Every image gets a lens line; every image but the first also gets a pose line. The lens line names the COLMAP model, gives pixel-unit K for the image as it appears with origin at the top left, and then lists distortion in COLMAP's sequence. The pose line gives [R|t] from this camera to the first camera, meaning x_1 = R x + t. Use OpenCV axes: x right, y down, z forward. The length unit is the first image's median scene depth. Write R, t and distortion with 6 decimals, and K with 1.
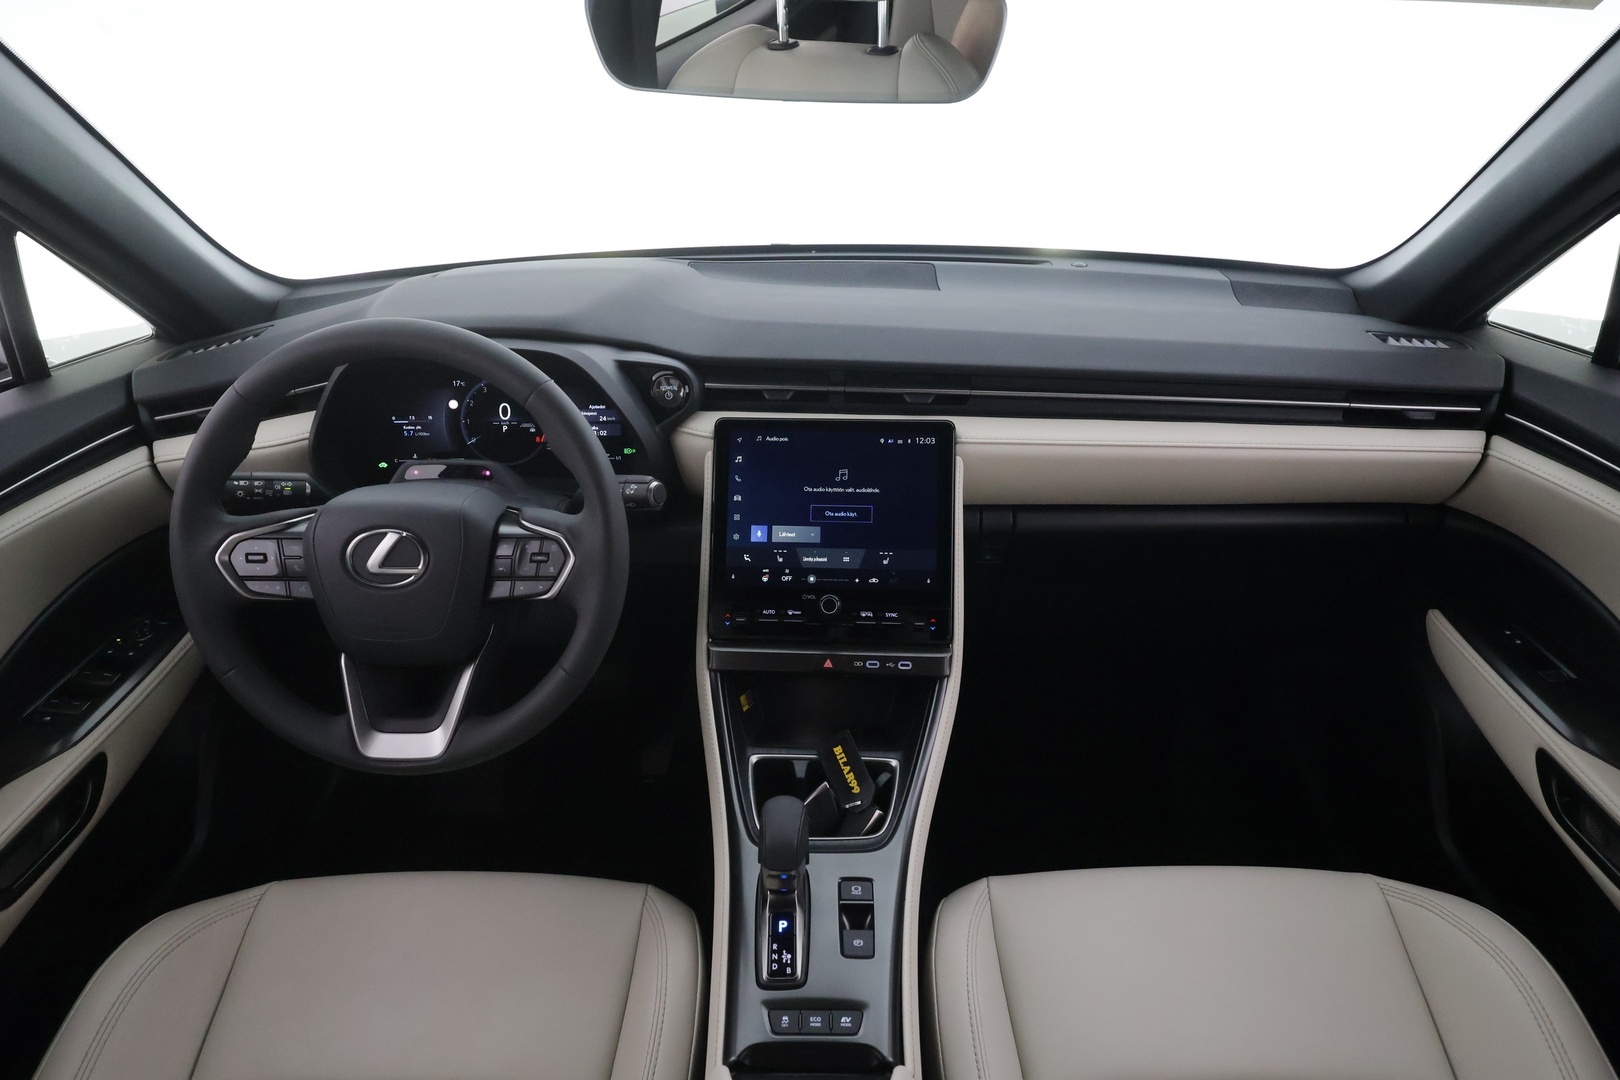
lens RADIAL K [[963.9, 0, 812.6], [0, 963.9, 543.7], [0, 0, 1]] dist [0.002597, -0.000664]
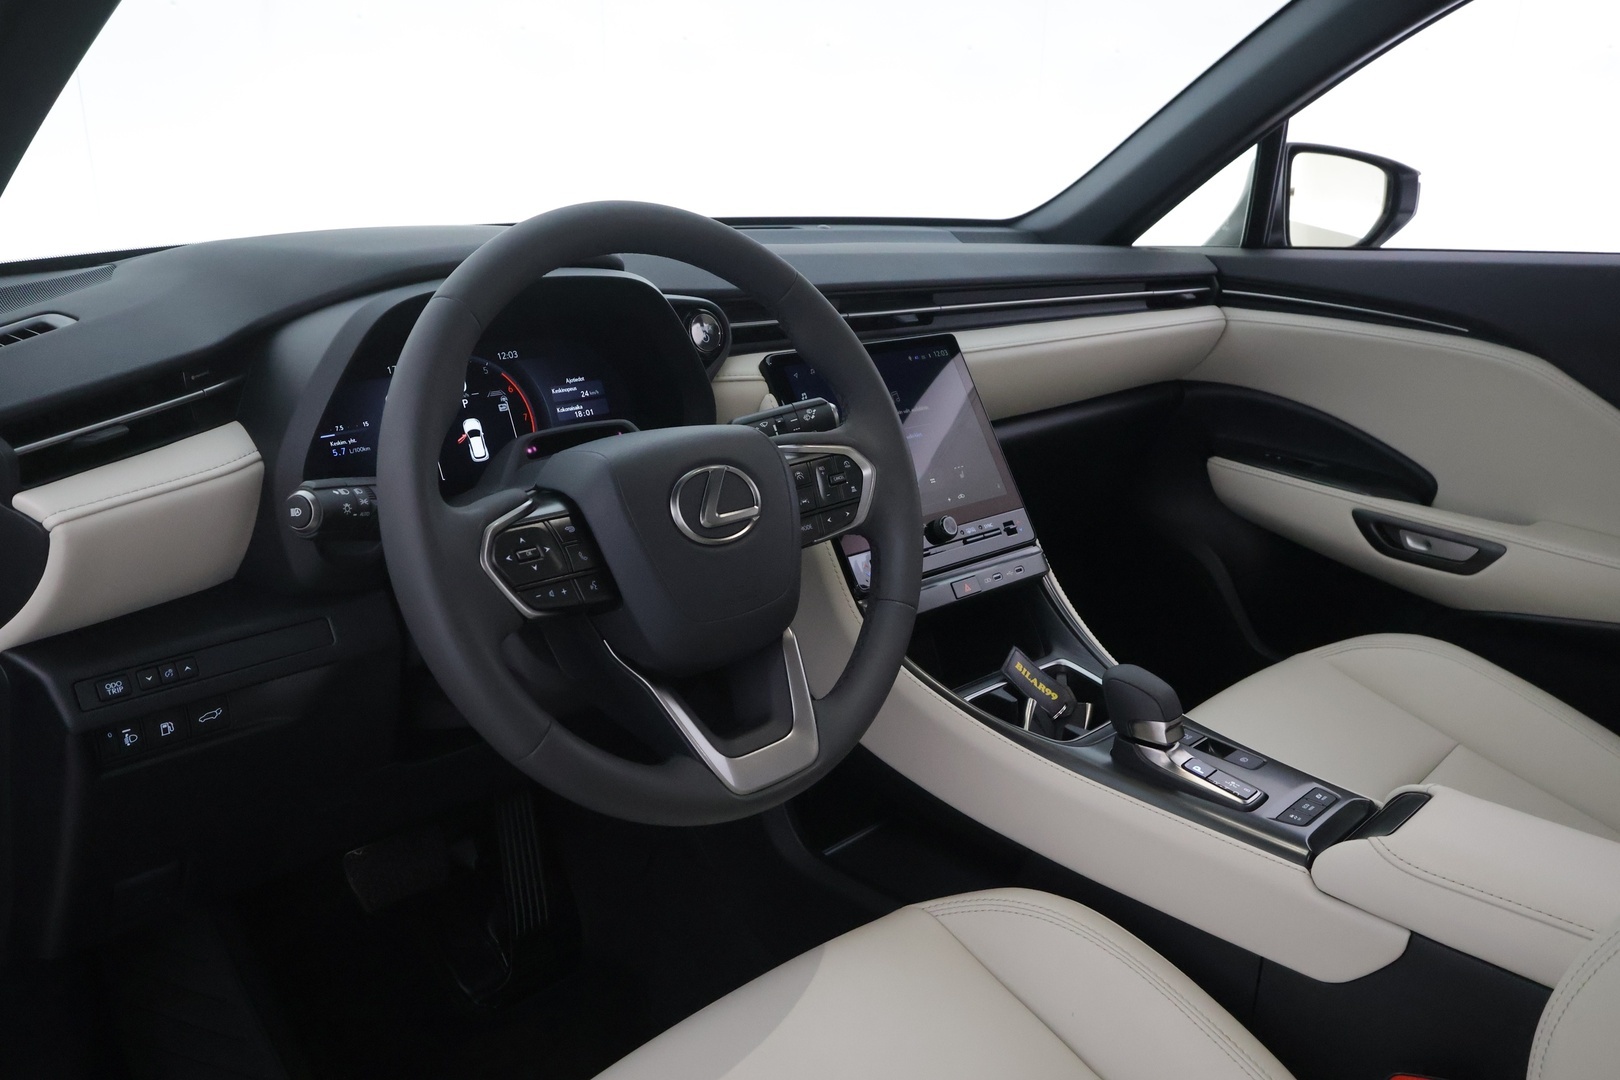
lens RADIAL K [[1258.7, 0, 810.8], [0, 1258.7, 539.4], [0, 0, 1]] dist [-0.005993, -0.000071]
pose [[0.702818, -0.194622, 0.684228, -0.880638], [0.312370, 0.948588, -0.051040, 0.094536], [-0.639118, 0.249604, 0.727479, 0.214690]]
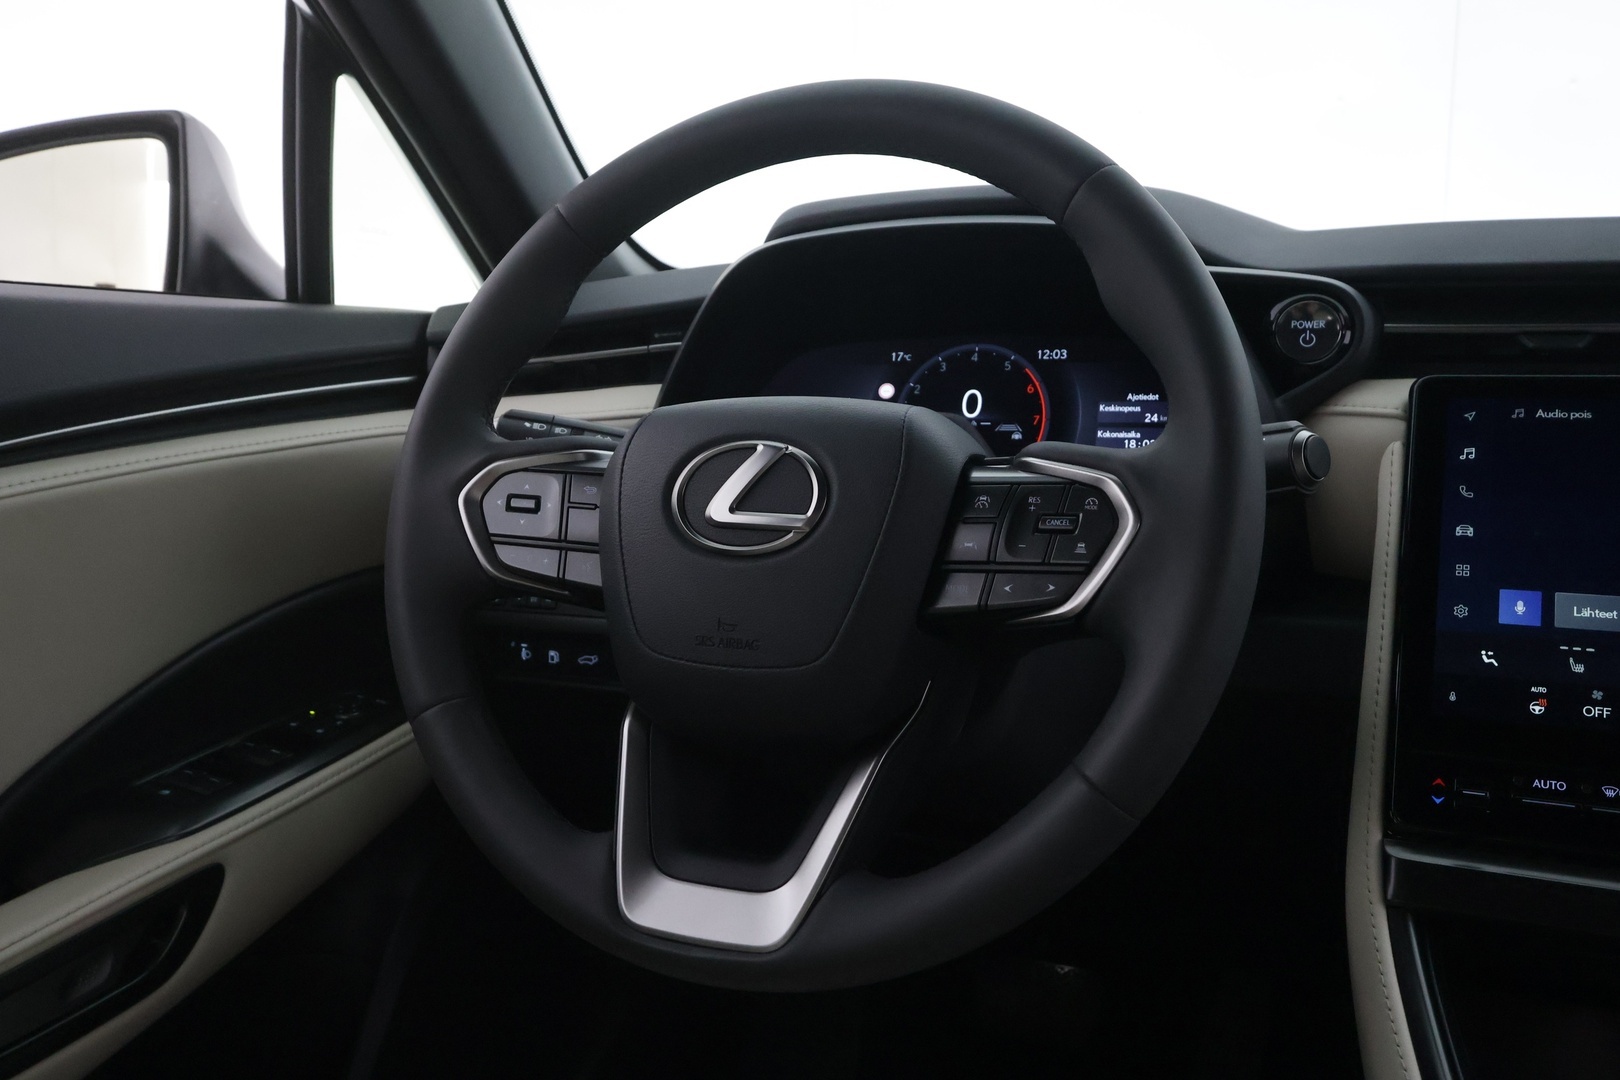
lens RADIAL K [[1272.0, 0, 811.1], [0, 1272.0, 540.8], [0, 0, 1]] dist [0.004600, -0.005359]
pose [[0.930081, 0.056335, -0.363008, -0.148191], [-0.163145, 0.948719, -0.270769, 0.171587], [0.329139, 0.311060, 0.891577, 0.371579]]
